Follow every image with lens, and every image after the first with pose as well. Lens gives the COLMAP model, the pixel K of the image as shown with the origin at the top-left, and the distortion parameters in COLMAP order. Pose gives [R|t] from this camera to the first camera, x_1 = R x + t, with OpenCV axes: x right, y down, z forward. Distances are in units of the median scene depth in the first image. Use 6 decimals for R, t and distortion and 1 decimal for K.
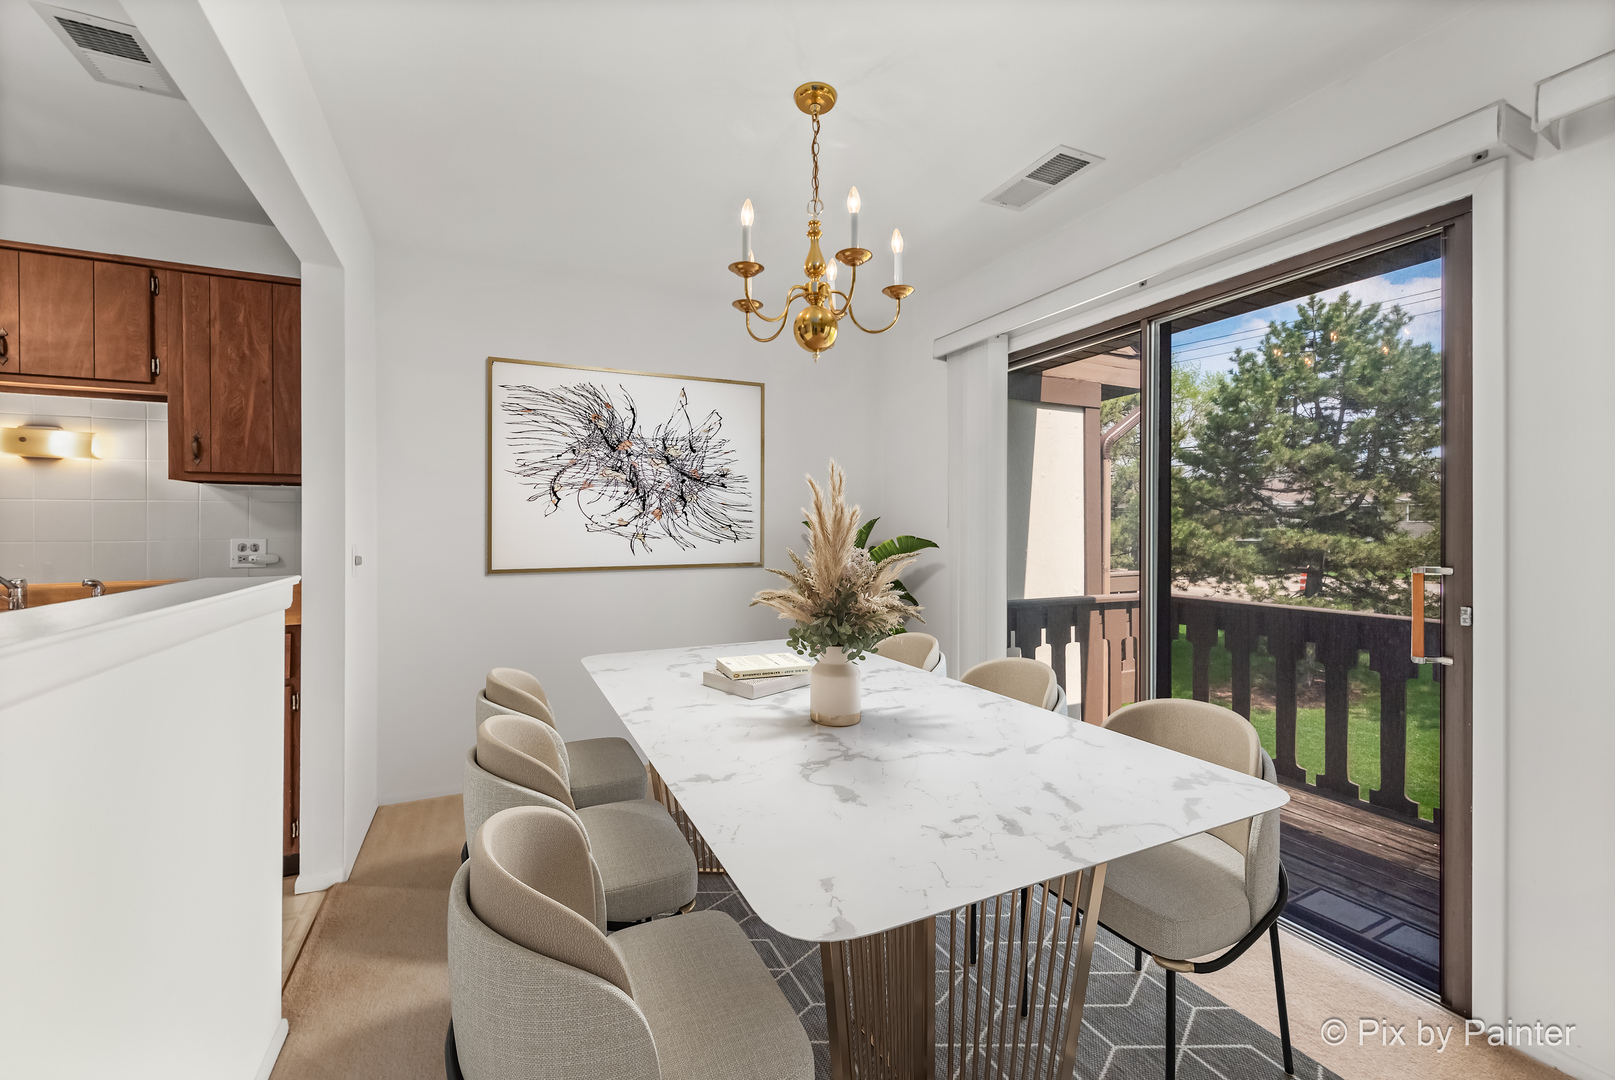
lens RADIAL K [[701.8, 0, 807.5], [0, 701.8, 540.0], [0, 0, 1]] dist [-0.001129, -0.000175]
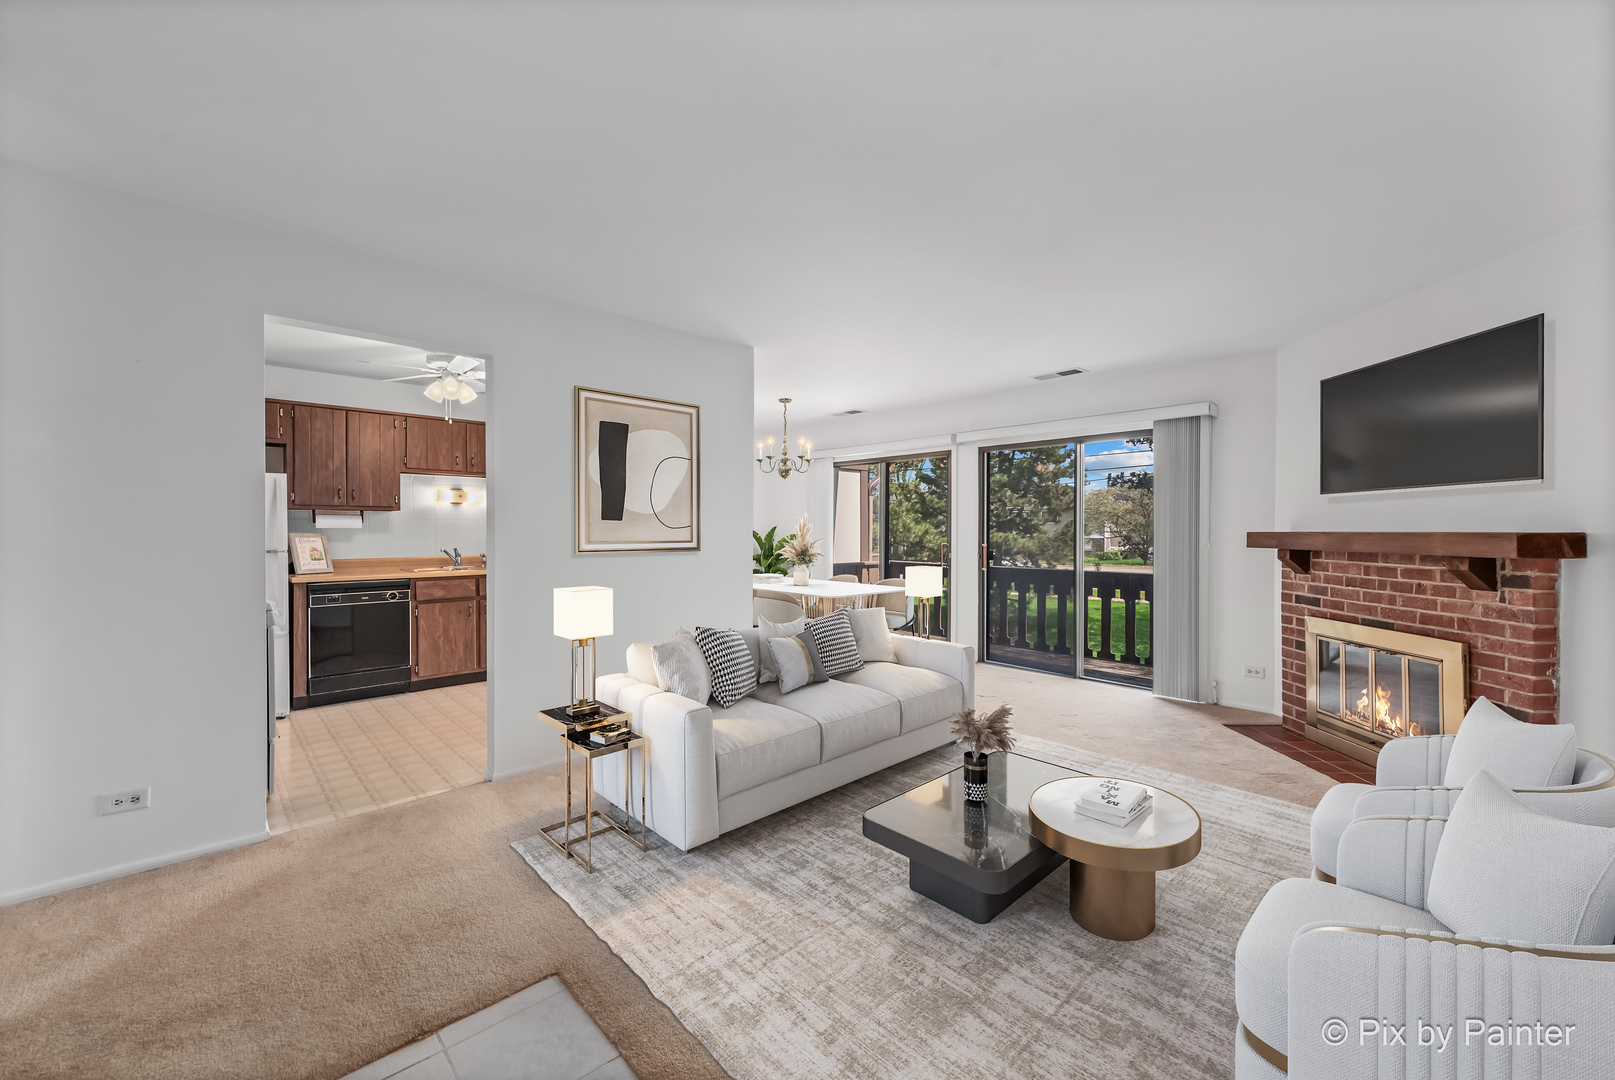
lens RADIAL K [[654.6, 0, 811.5], [0, 654.6, 539.7], [0, 0, 1]] dist [0.000795, 0.000038]
pose [[0.952416, -0.003861, 0.304777, -0.560200], [0.002525, 0.999985, 0.004775, -0.000532], [-0.304791, -0.003778, 0.952412, -1.349923]]
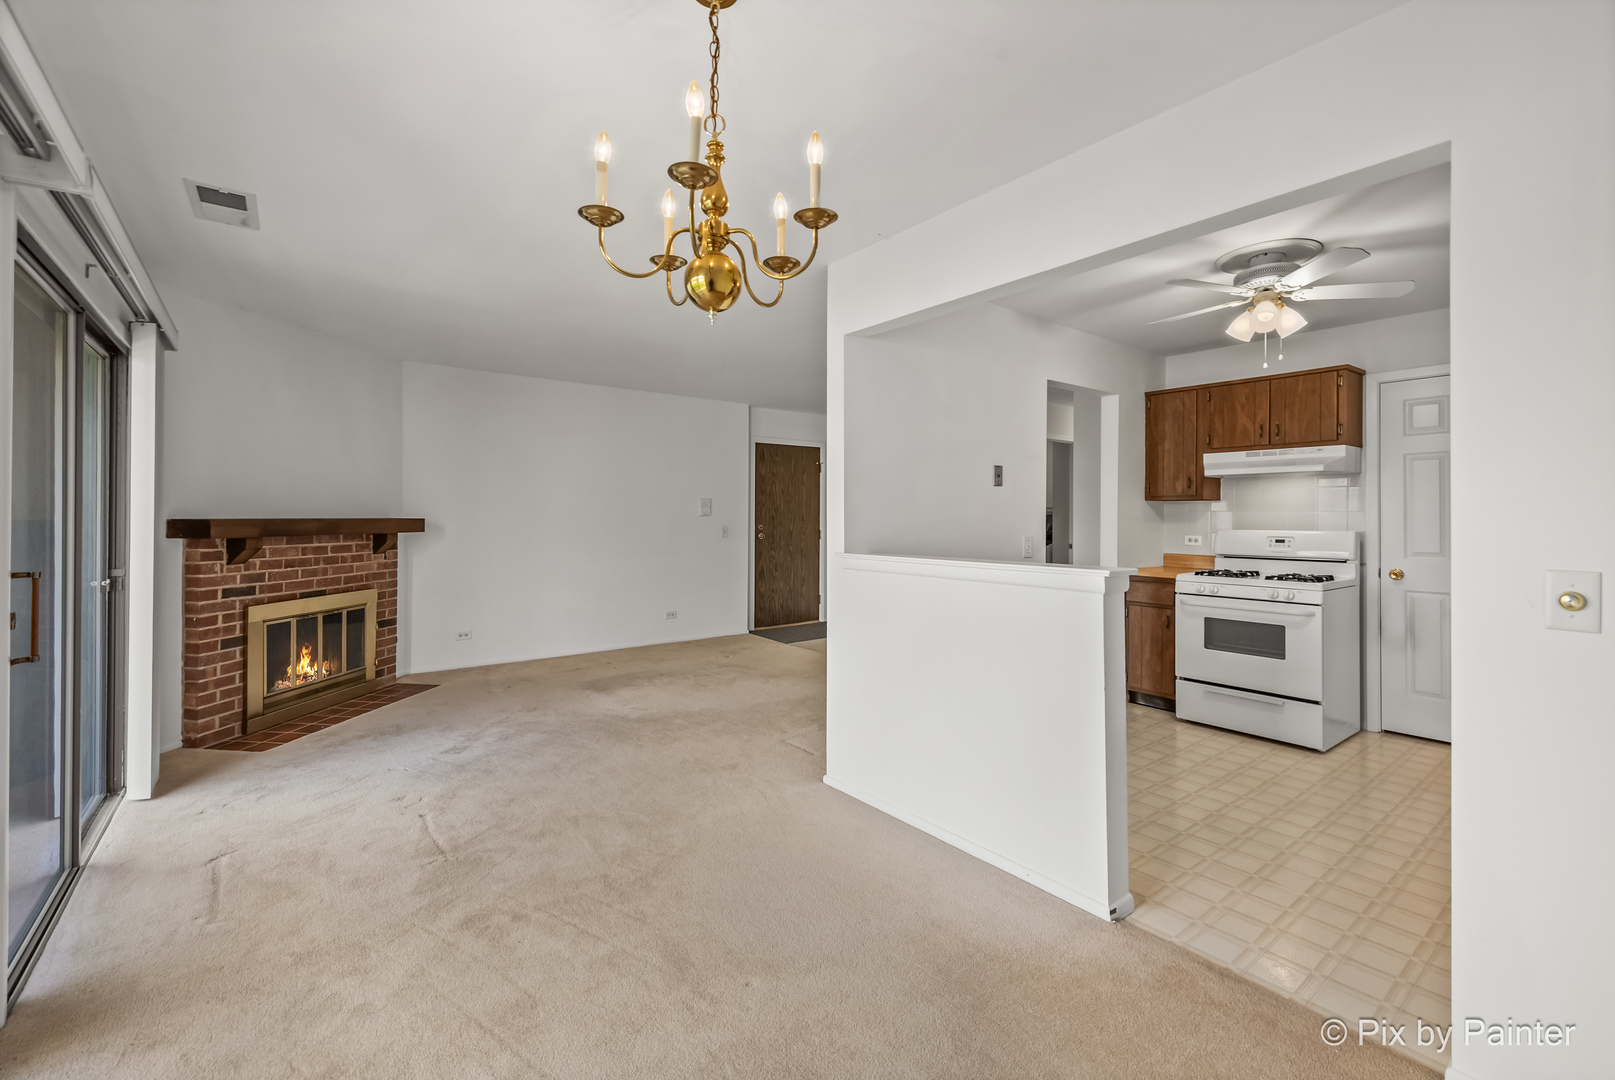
lens RADIAL K [[678.8, 0, 807.9], [0, 678.8, 497.5], [0, 0, 1]] dist [0.000018, -0.000019]
pose [[-0.974138, -0.009327, -0.225759, 0.079580], [-0.005420, 0.999825, -0.017920, -0.032923], [0.225887, -0.016232, -0.974018, 1.280948]]
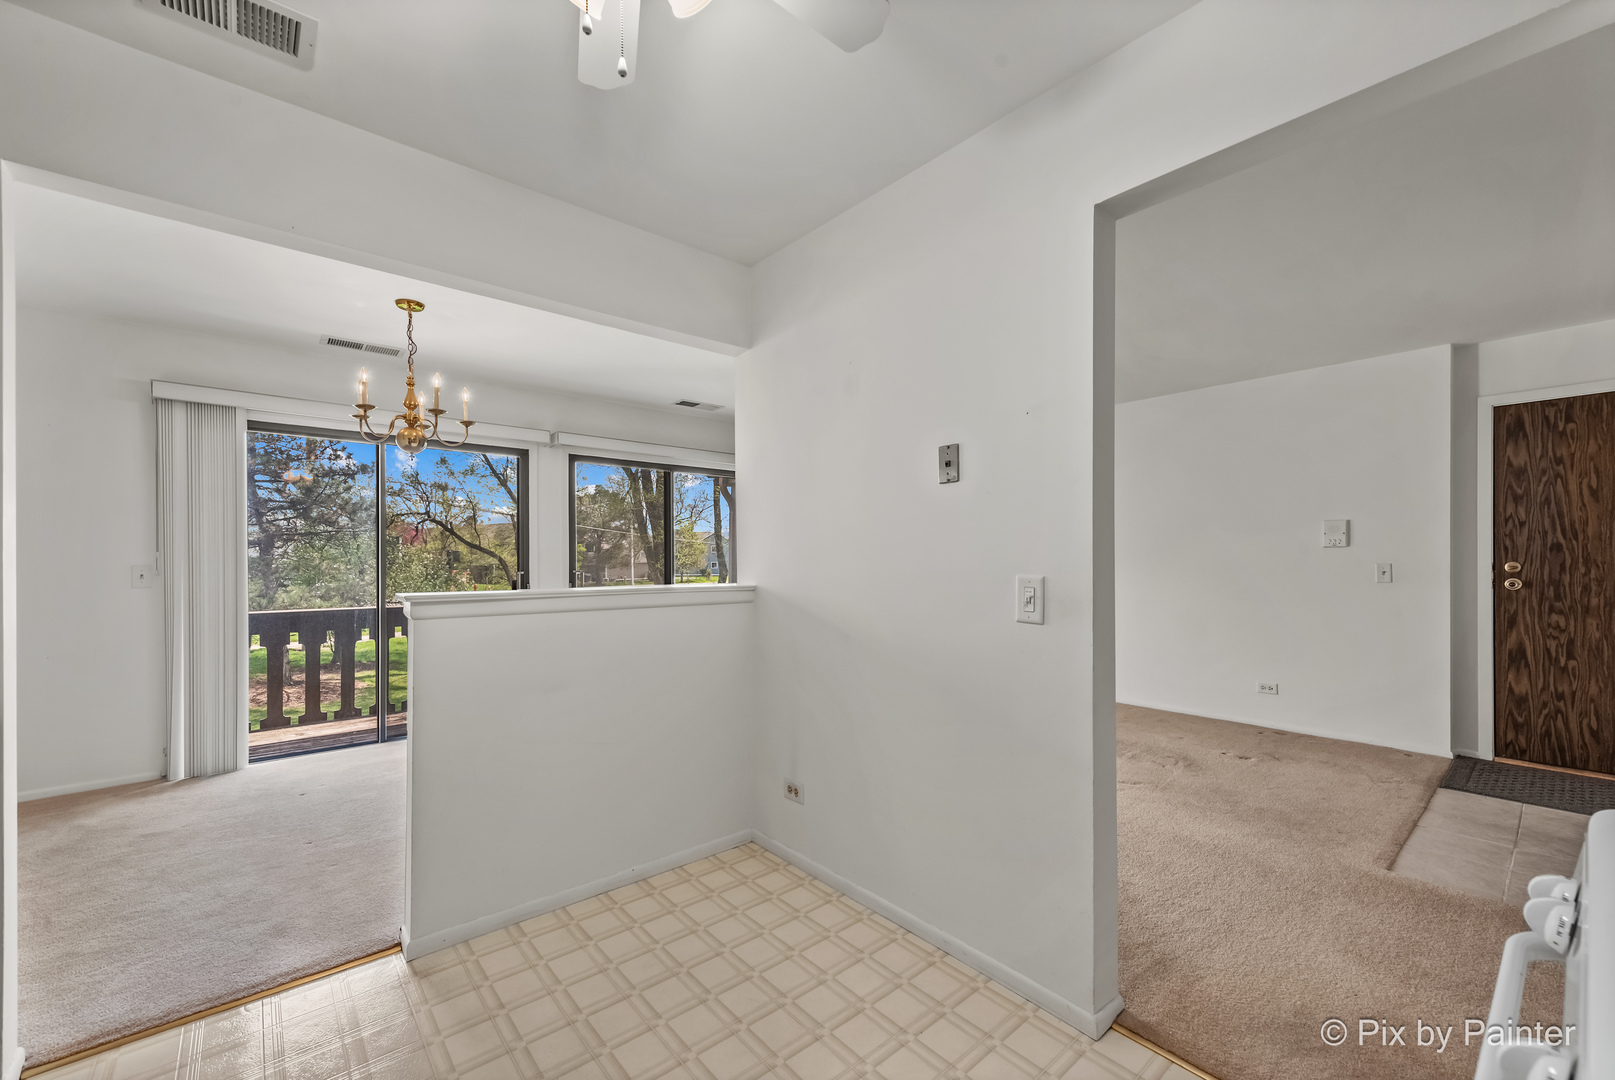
lens RADIAL K [[654.6, 0, 811.5], [0, 654.6, 539.7], [0, 0, 1]] dist [0.000795, 0.000038]
pose [[-0.258856, 0.028860, 0.965485, -1.268478], [0.013688, 0.999563, -0.026208, -0.002811], [-0.965819, 0.006432, -0.259138, 0.358217]]
